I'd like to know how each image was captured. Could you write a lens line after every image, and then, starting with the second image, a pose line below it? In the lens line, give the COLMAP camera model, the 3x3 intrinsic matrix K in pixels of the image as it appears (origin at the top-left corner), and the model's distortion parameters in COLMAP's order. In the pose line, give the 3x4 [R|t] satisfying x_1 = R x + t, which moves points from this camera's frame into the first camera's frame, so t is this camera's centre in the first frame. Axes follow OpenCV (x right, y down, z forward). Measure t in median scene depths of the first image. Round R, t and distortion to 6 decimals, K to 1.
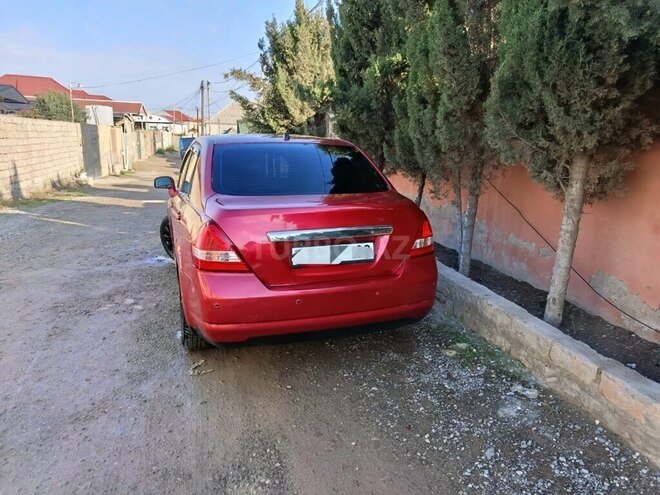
lens RADIAL K [[456.9, 0, 333.0], [0, 456.9, 249.7], [0, 0, 1]] dist [0.012916, -0.023630]
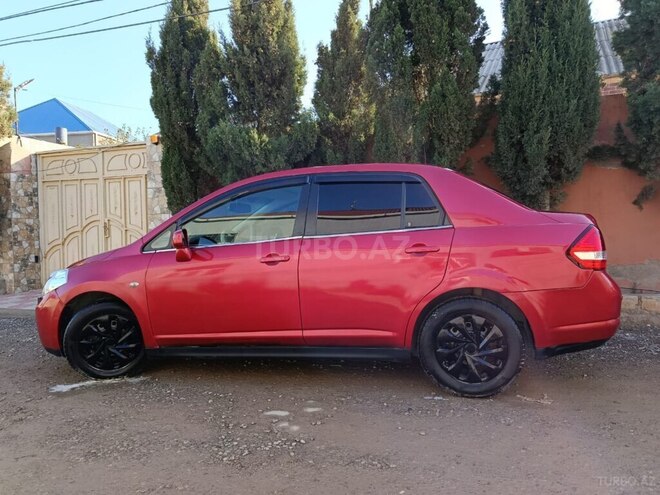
lens RADIAL K [[456.9, 0, 330.4], [0, 456.9, 246.4], [0, 0, 1]] dist [0.012916, -0.023630]
pose [[0.549178, -0.067694, 0.832960, -0.934932], [0.229776, 0.970530, -0.072620, -0.047827], [-0.803497, 0.231275, 0.548548, 0.562995]]
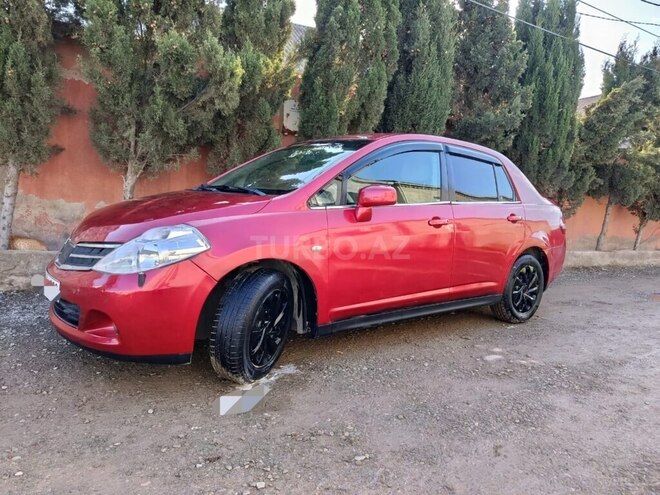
lens RADIAL K [[456.9, 0, 327.1], [0, 456.9, 249.3], [0, 0, 1]] dist [0.012916, -0.023630]
pose [[-0.282663, -0.143162, 0.948476, -1.055522], [0.151502, 0.969725, 0.191520, -0.234519], [-0.947179, 0.197831, -0.252416, 1.433611]]
